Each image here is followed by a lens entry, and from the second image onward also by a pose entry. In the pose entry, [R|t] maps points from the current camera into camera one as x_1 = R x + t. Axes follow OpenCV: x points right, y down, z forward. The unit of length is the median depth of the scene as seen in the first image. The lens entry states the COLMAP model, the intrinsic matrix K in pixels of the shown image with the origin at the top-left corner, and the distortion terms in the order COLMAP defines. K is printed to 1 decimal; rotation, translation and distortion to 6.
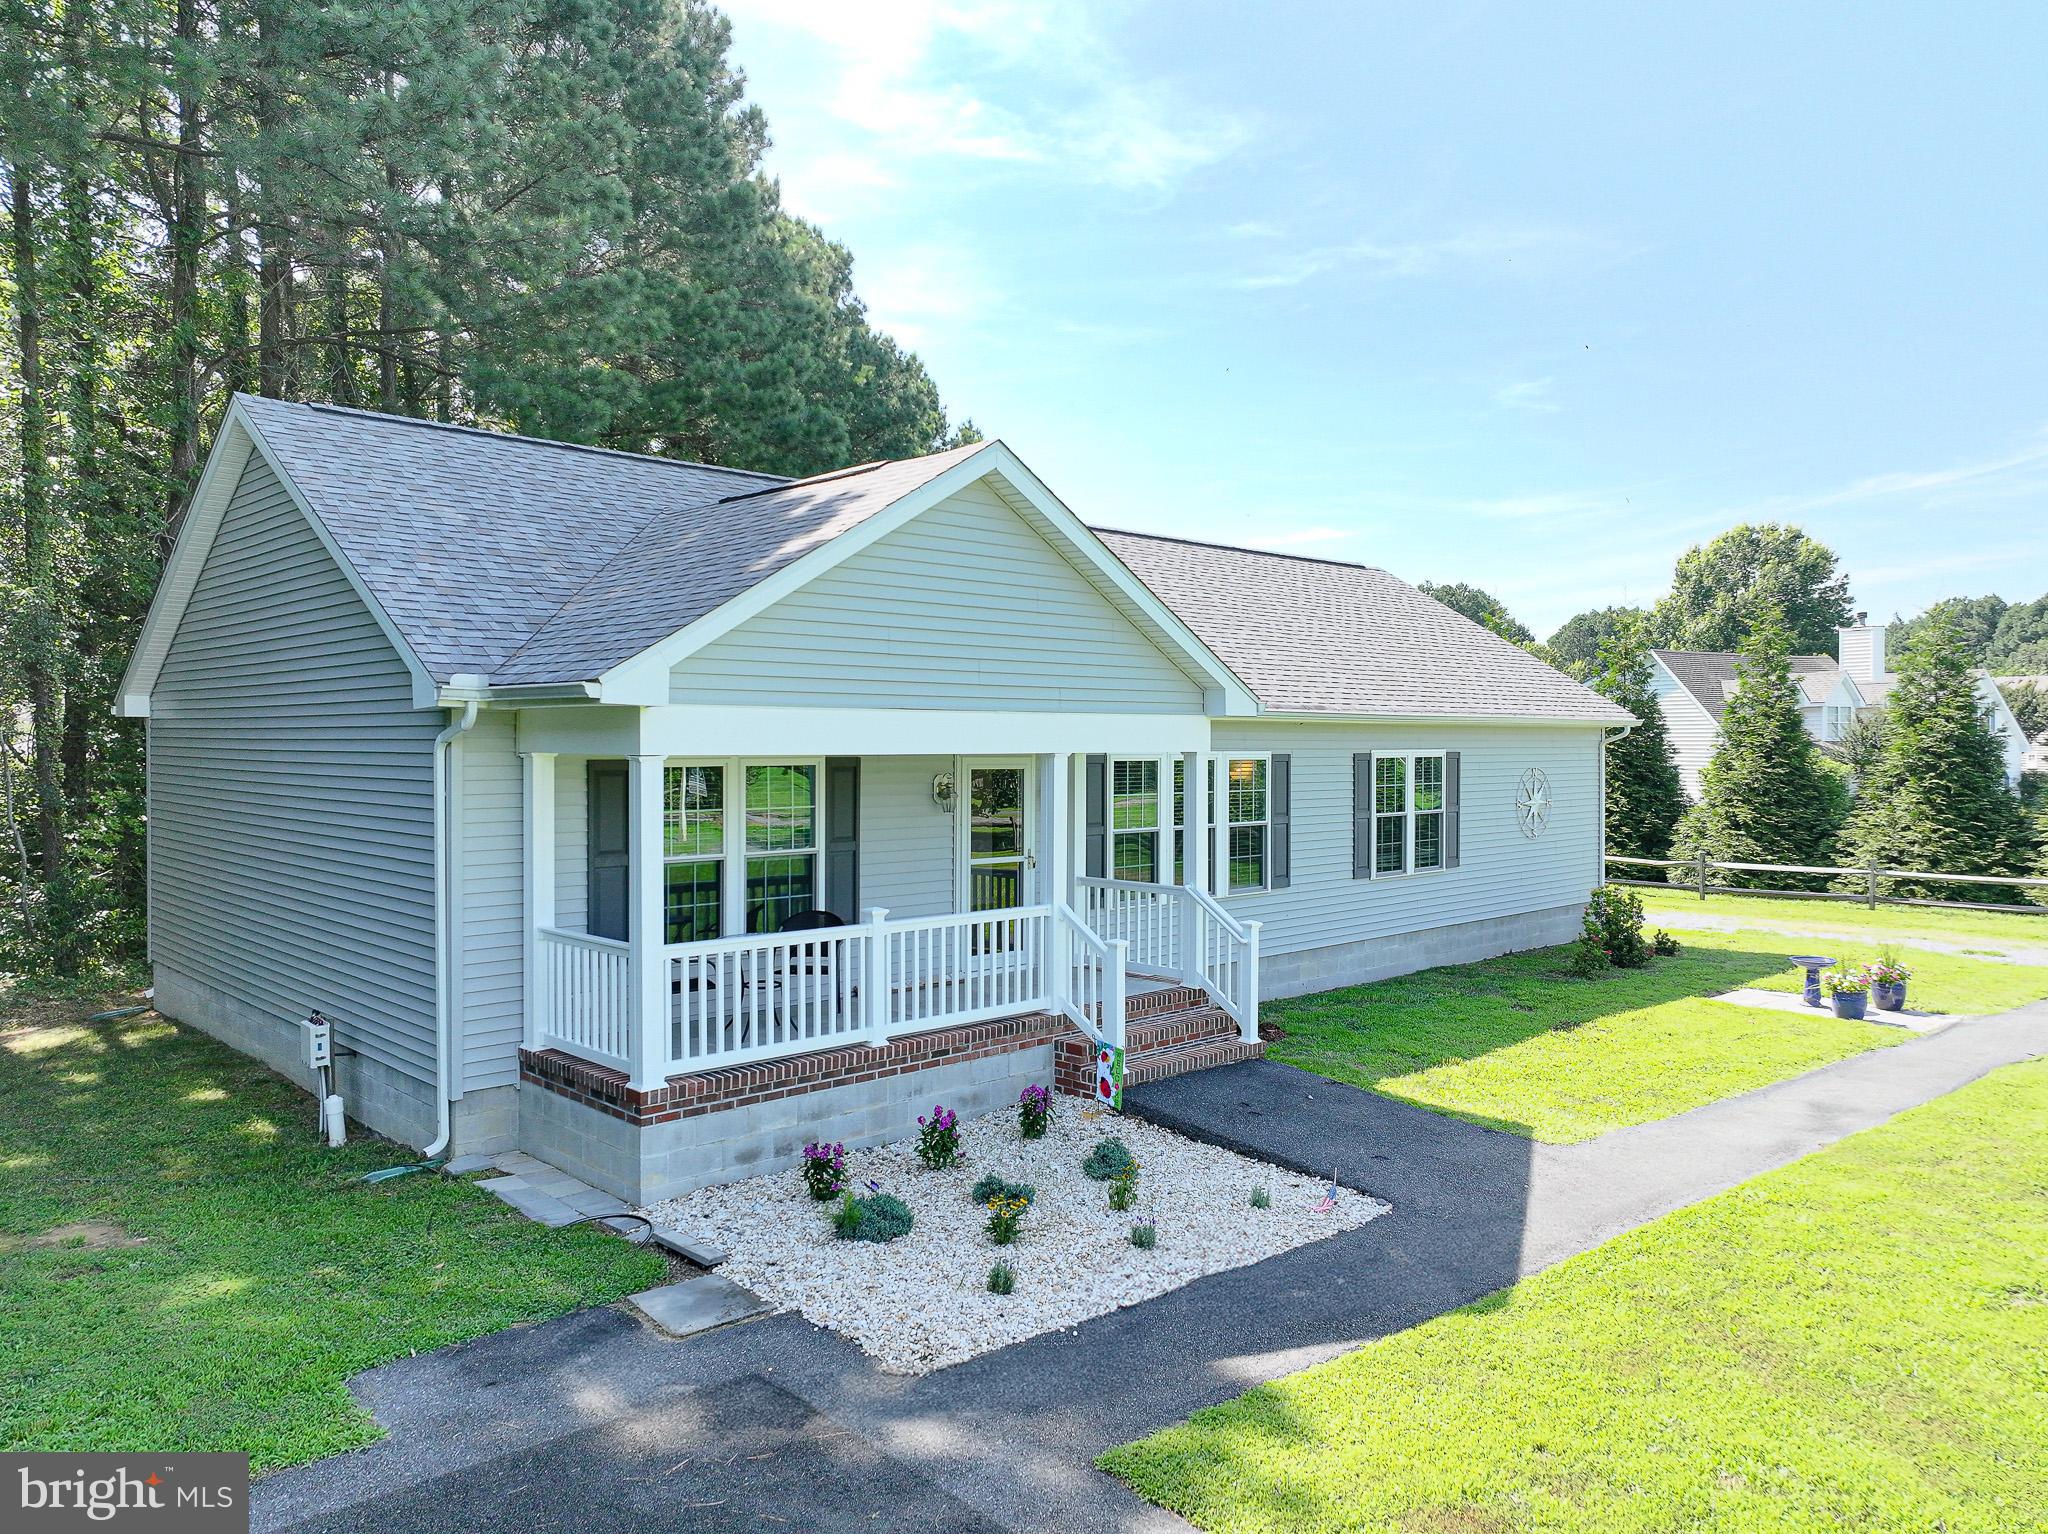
lens RADIAL K [[1441.0, 0, 1024.0], [0, 1441.0, 767.0], [0, 0, 1]] dist [-0.006902, -0.001509]
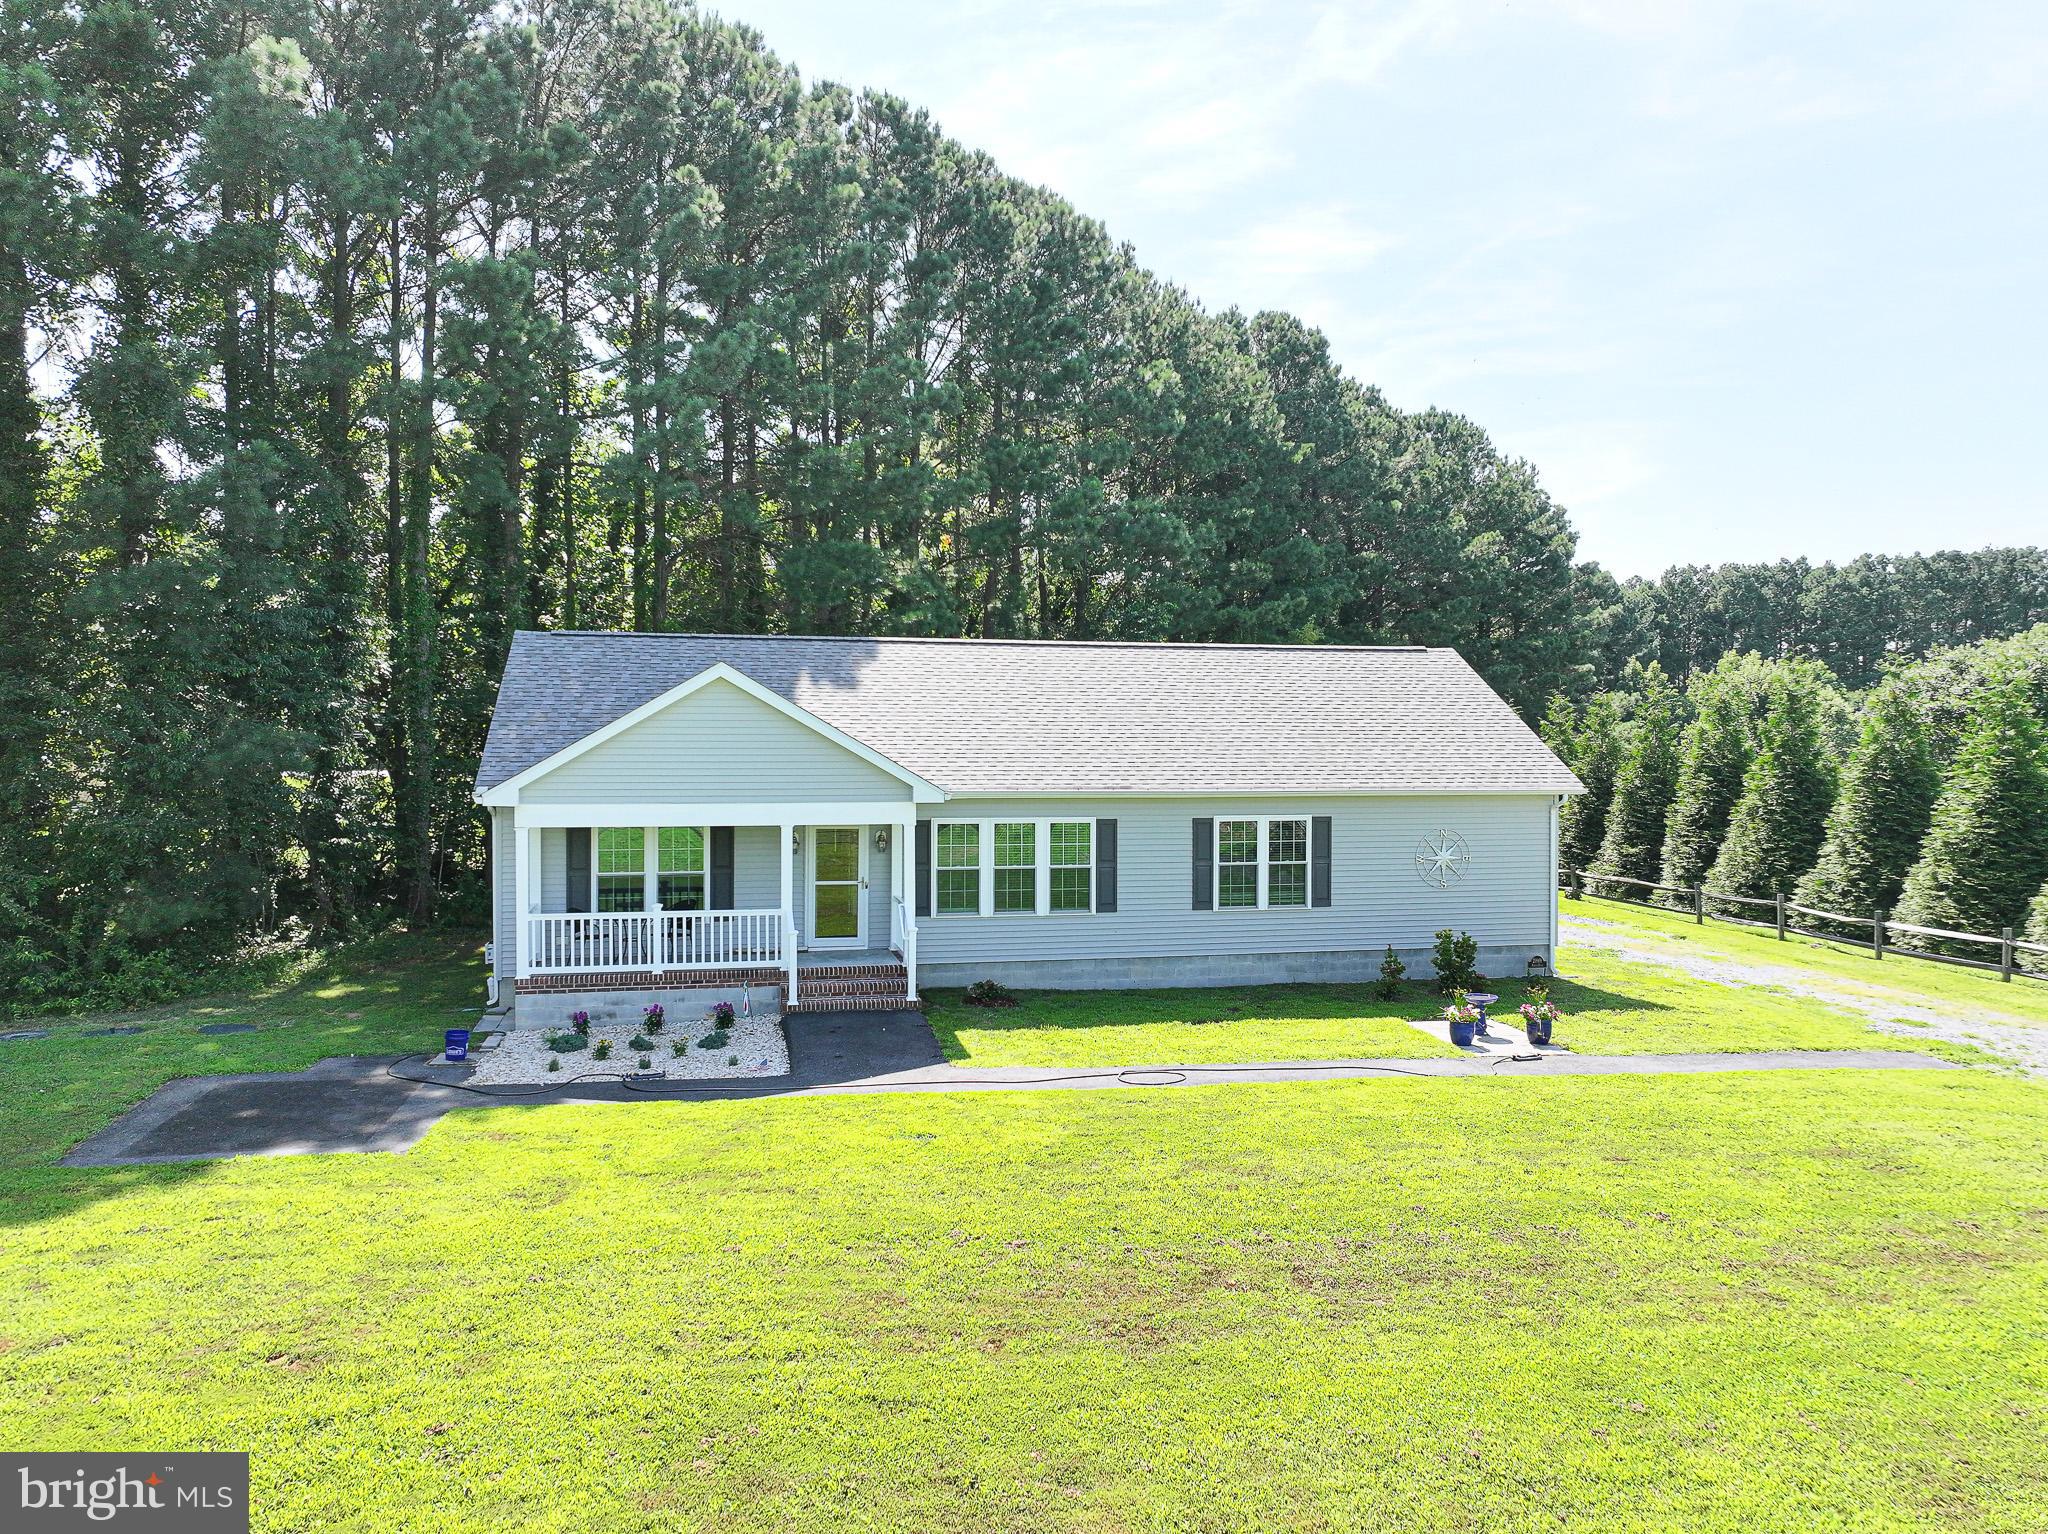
lens RADIAL K [[1447.6, 0, 1020.8], [0, 1447.6, 704.2], [0, 0, 1]] dist [0.001960, 0.001224]
pose [[0.855735, -0.009557, -0.517326, 0.872325], [-0.012100, 0.999186, -0.038474, -0.068732], [0.517273, 0.039183, 0.854923, -0.302845]]
